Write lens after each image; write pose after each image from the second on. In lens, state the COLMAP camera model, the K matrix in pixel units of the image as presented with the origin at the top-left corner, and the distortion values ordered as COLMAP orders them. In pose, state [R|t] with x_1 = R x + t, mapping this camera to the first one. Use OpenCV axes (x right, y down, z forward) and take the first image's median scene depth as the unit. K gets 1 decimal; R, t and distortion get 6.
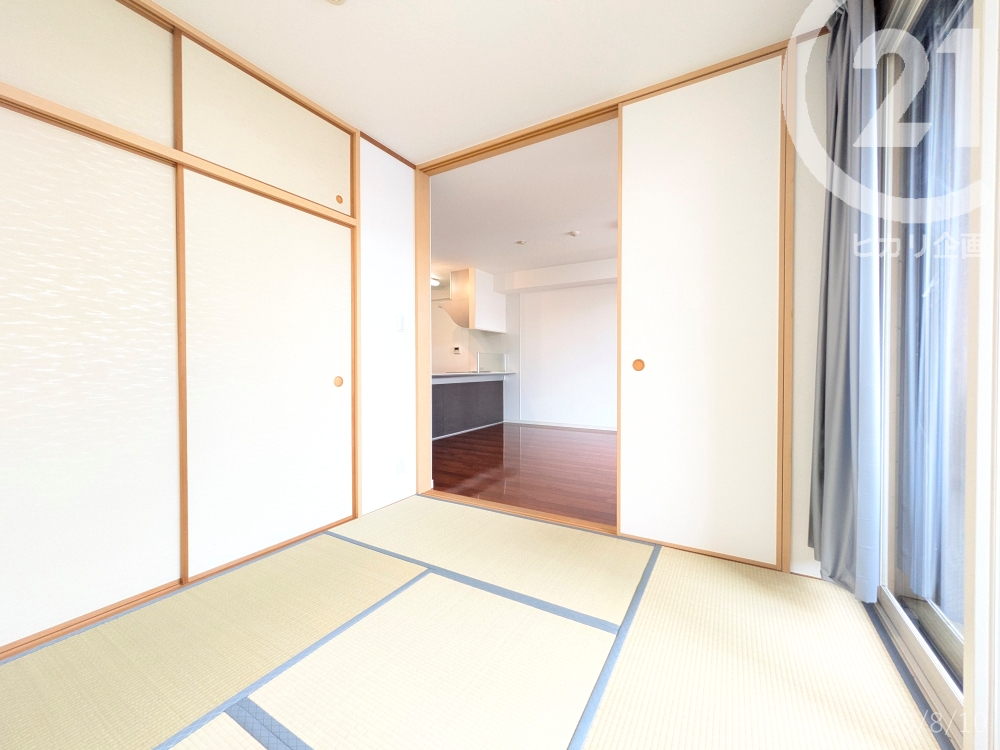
lens RADIAL K [[395.1, 0, 502.5], [0, 395.1, 373.4], [0, 0, 1]] dist [0.000645, -0.000863]
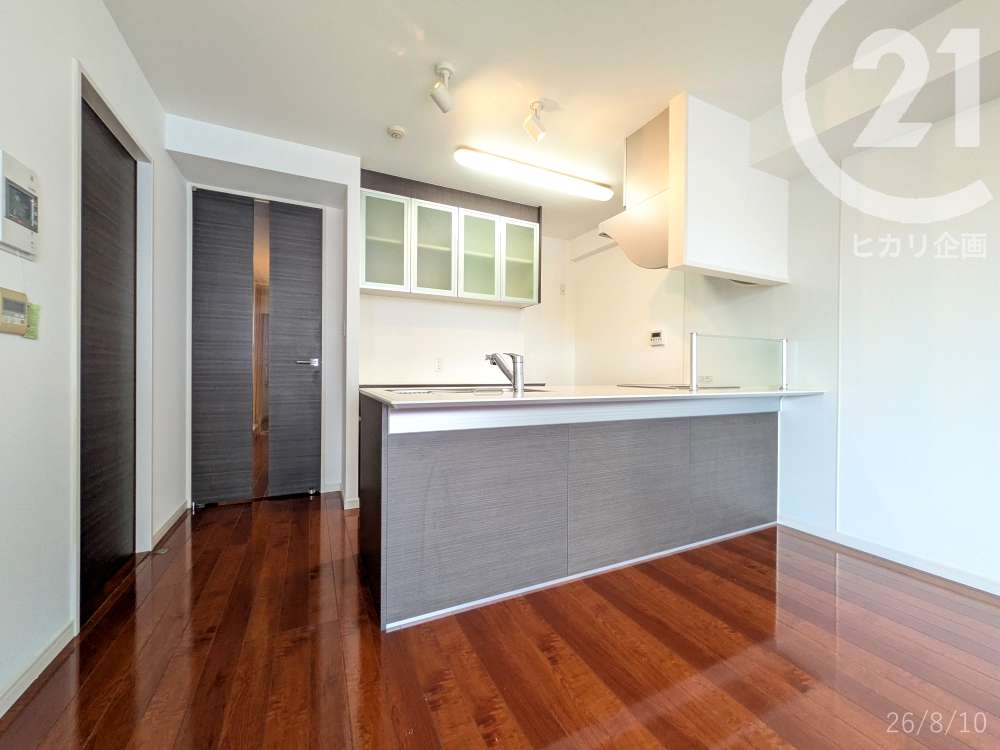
lens RADIAL K [[395.1, 0, 507.6], [0, 395.1, 371.4], [0, 0, 1]] dist [0.000645, -0.000863]
pose [[0.832815, 0.008273, -0.553490, -0.011316], [-0.019768, 0.999695, -0.014803, -0.024079], [0.553199, 0.023270, 0.832724, 1.415282]]
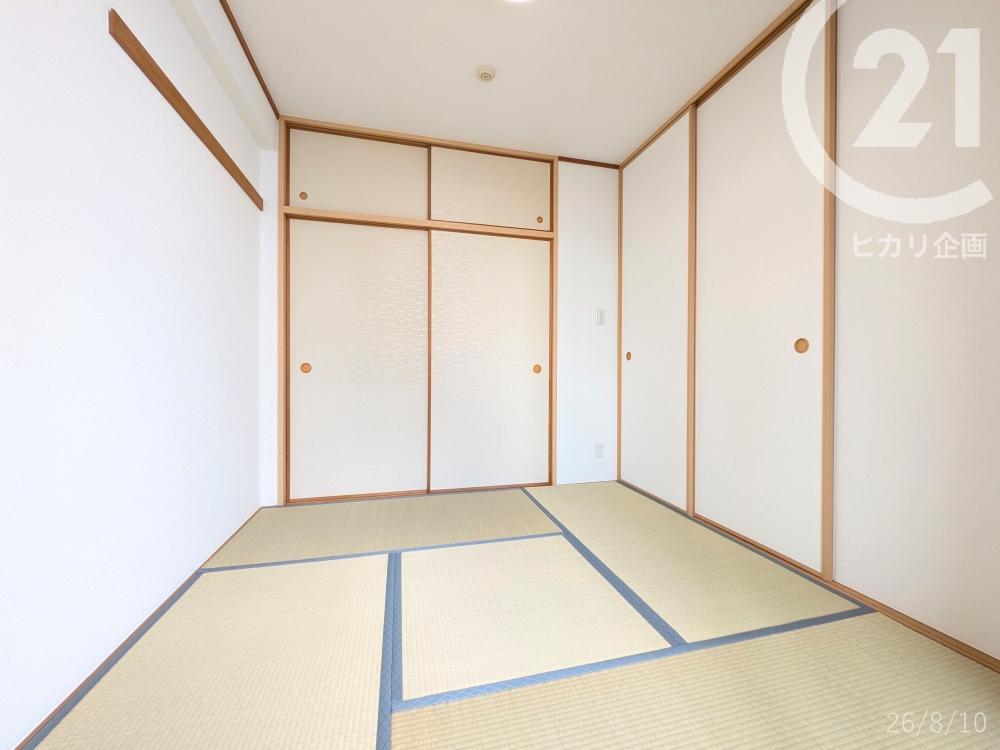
lens RADIAL K [[395.1, 0, 508.4], [0, 395.1, 373.8], [0, 0, 1]] dist [0.000645, -0.000863]
pose [[0.707317, 0.006123, -0.706870, 0.371734], [-0.015181, 0.999863, -0.006529, 0.043788], [0.706733, 0.015349, 0.707314, 0.073559]]
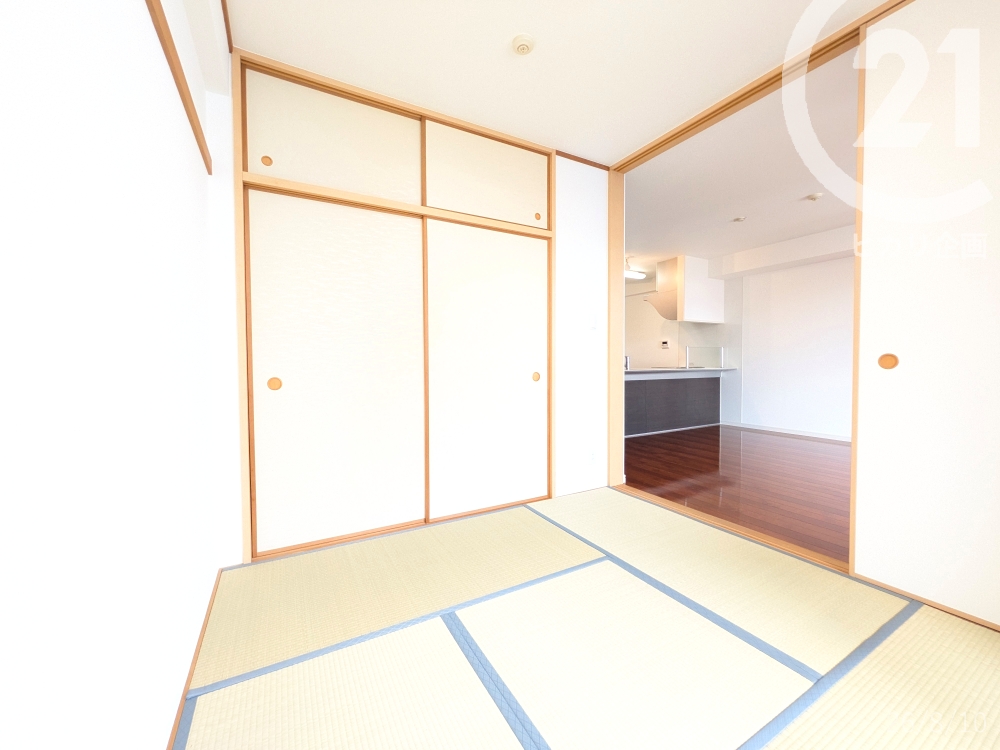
lens RADIAL K [[395.1, 0, 504.4], [0, 395.1, 372.3], [0, 0, 1]] dist [0.000645, -0.000863]
pose [[0.864032, 0.009988, -0.503337, 0.078157], [-0.004189, 0.999911, 0.012652, -0.005695], [0.503419, -0.008823, 0.863997, -0.031881]]
